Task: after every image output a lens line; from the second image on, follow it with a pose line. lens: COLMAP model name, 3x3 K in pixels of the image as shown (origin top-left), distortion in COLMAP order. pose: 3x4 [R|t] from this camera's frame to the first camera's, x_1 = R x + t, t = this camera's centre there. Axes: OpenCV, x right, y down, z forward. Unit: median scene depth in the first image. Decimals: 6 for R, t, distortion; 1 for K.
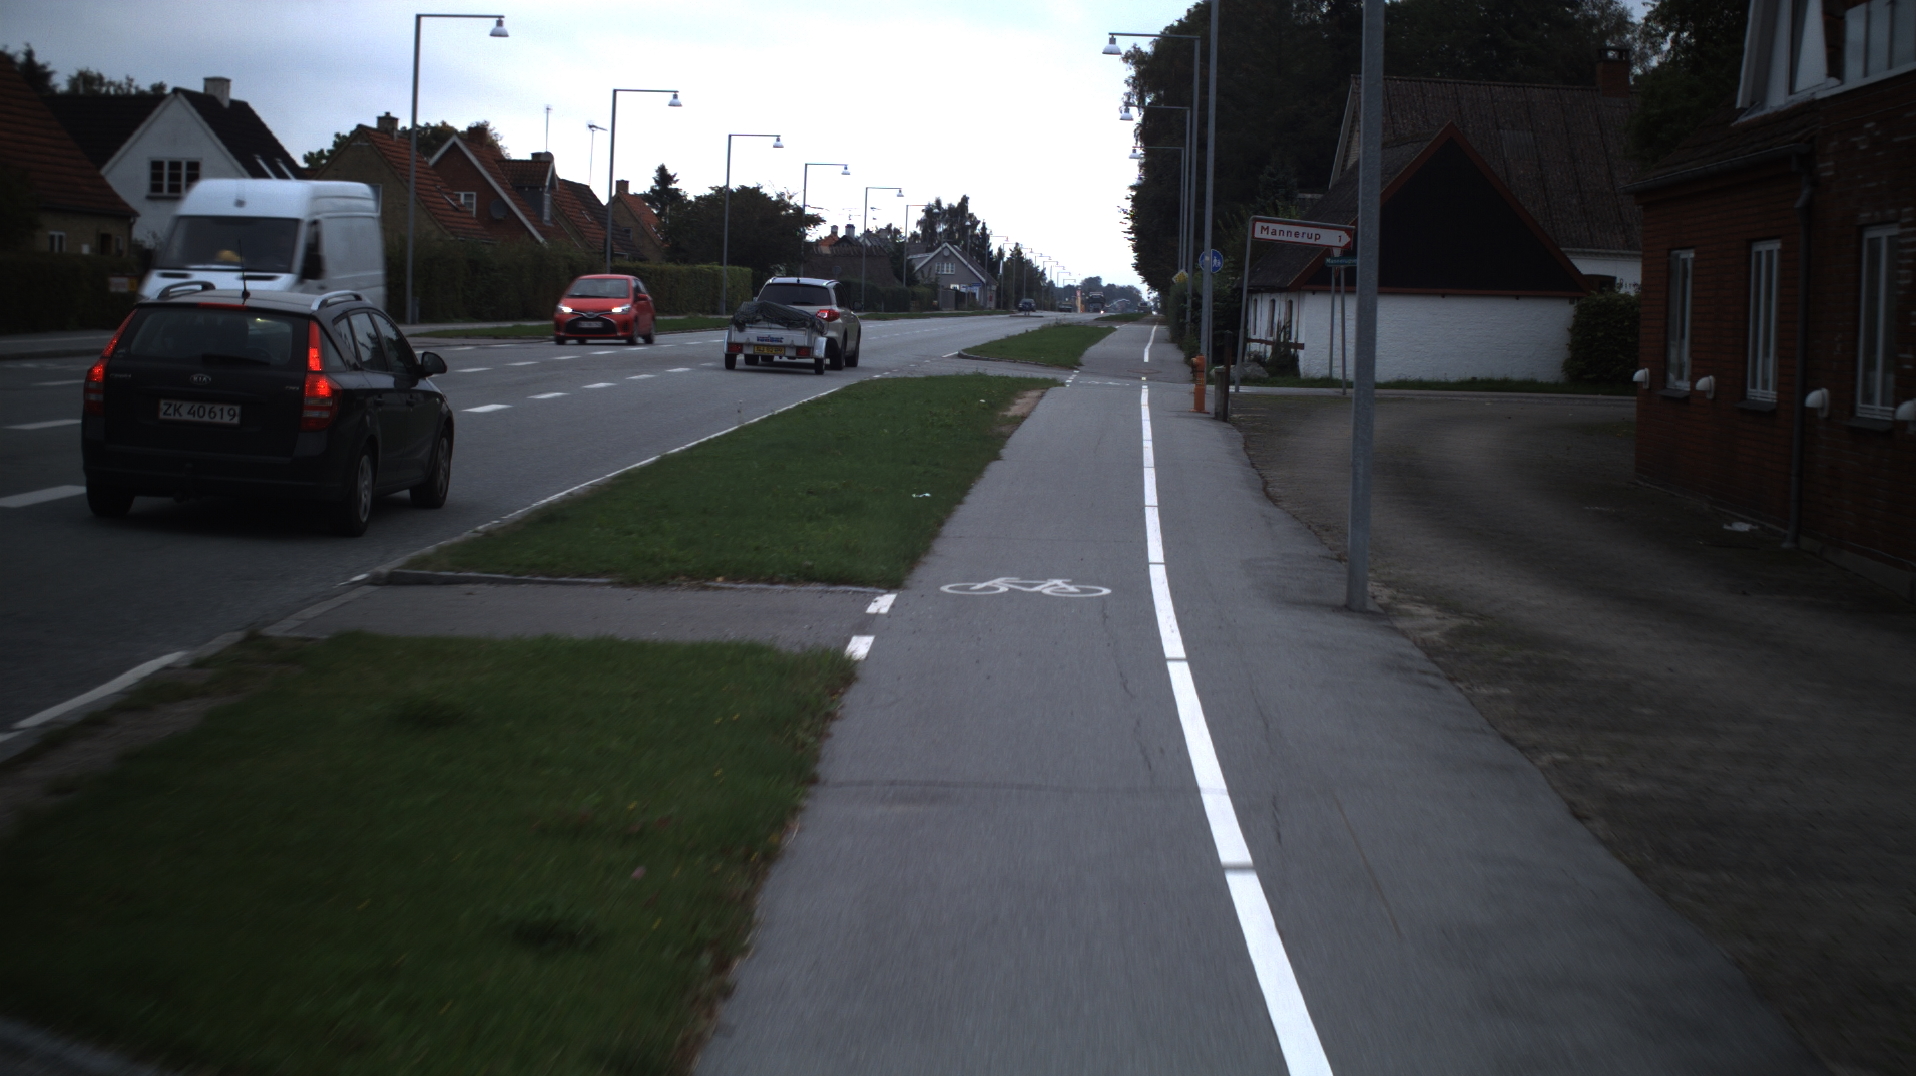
lens RADIAL K [[3553.5, 0, 958.0], [0, 3553.5, 538.0], [0, 0, 1]] dist [-0.256771, -0.076254]
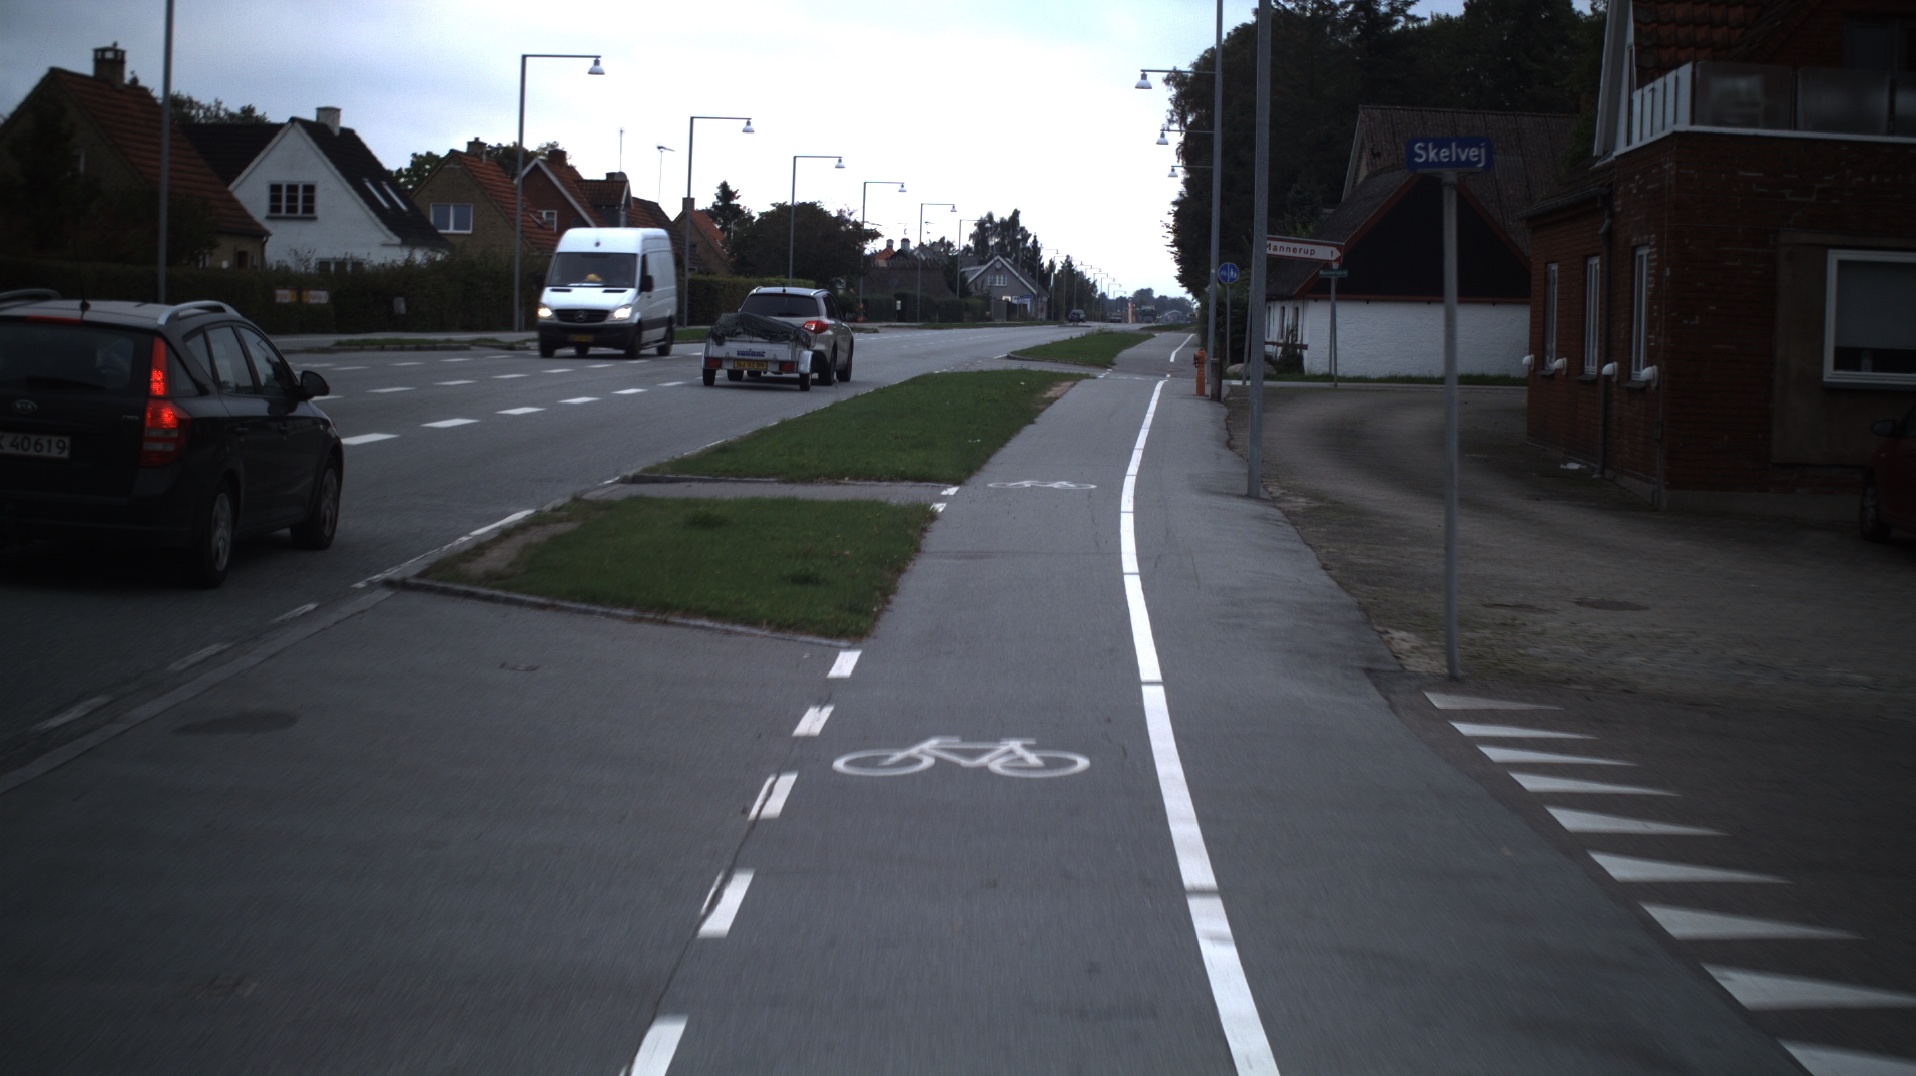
lens RADIAL K [[3553.5, 0, 958.0], [0, 3553.5, 538.0], [0, 0, 1]] dist [-0.256771, -0.076254]
pose [[0.999883, -0.002800, -0.015051, 0.000657], [0.002748, 0.999990, -0.003455, 0.005054], [0.015060, 0.003413, 0.999881, -0.066097]]
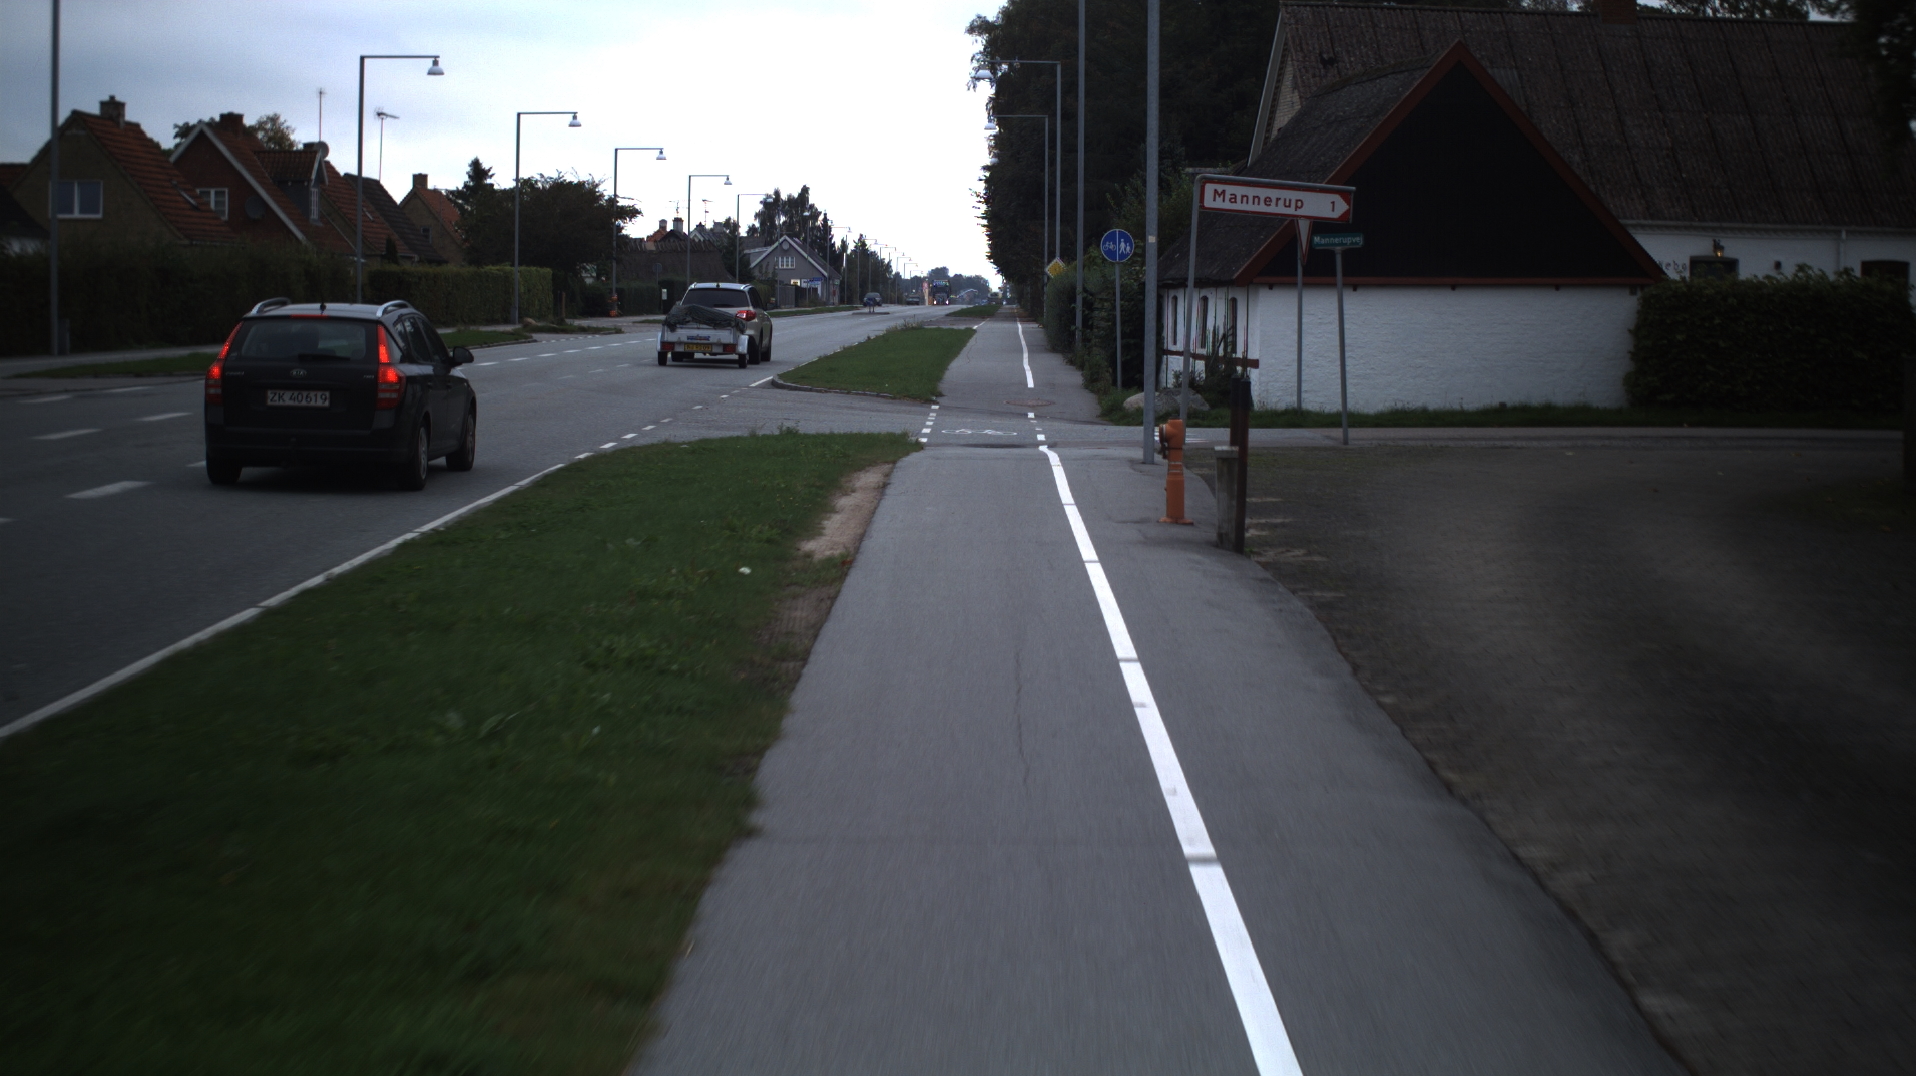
lens RADIAL K [[3553.5, 0, 958.0], [0, 3553.5, 538.0], [0, 0, 1]] dist [-0.256771, -0.076254]
pose [[0.998823, -0.025288, 0.041389, 0.003593], [0.025193, 0.999679, 0.002811, -0.010159], [-0.041447, -0.001765, 0.999139, 0.132244]]
